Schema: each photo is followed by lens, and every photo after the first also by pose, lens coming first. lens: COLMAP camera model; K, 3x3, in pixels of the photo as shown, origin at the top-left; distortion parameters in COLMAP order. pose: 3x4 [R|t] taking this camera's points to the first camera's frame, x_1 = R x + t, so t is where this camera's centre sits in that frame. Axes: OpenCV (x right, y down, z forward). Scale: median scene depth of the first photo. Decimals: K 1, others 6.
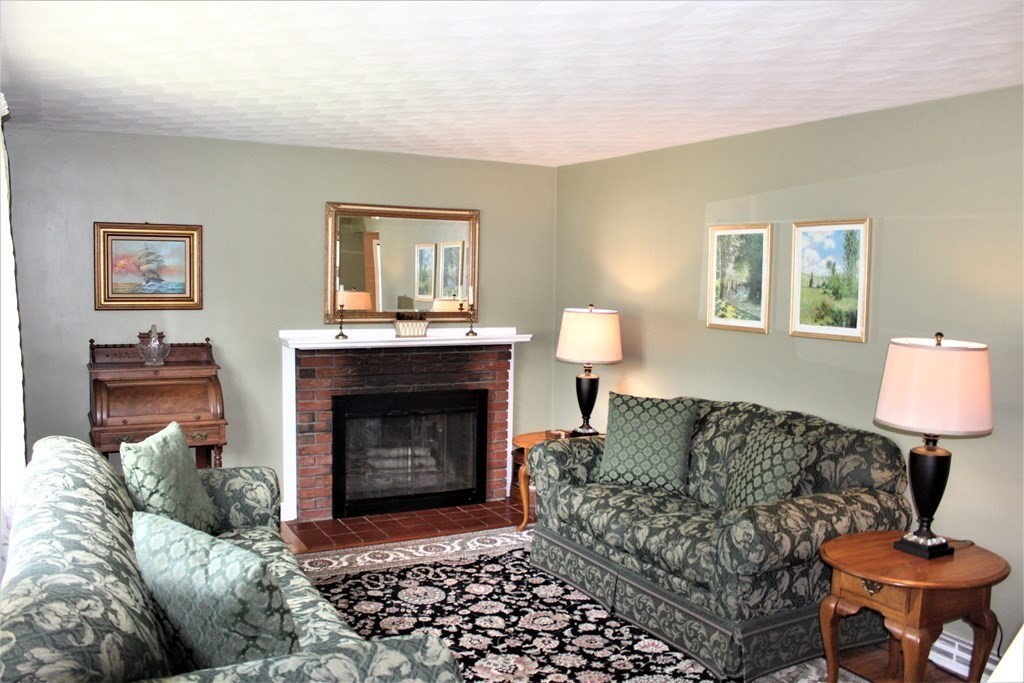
lens RADIAL K [[862.1, 0, 514.0], [0, 862.1, 343.4], [0, 0, 1]] dist [-0.114737, 0.098330]
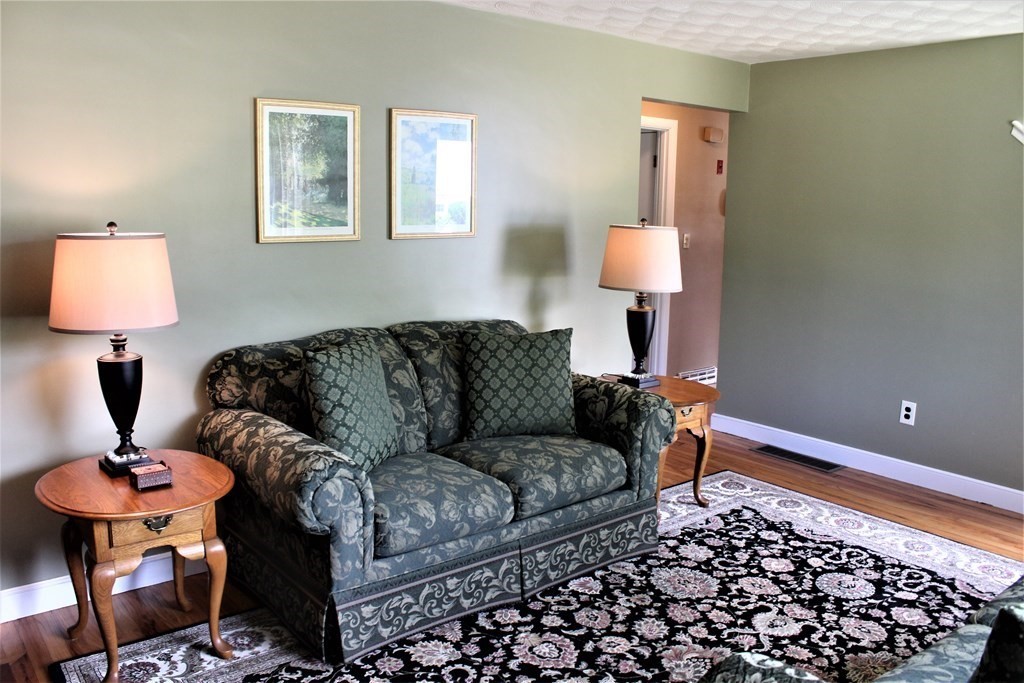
lens RADIAL K [[862.1, 0, 511.0], [0, 862.1, 338.9], [0, 0, 1]] dist [-0.114737, 0.098330]
pose [[-0.182081, -0.195920, 0.963567, -0.598283], [0.051211, 0.976729, 0.208273, -0.091575], [-0.981949, 0.087268, -0.167810, 1.092720]]
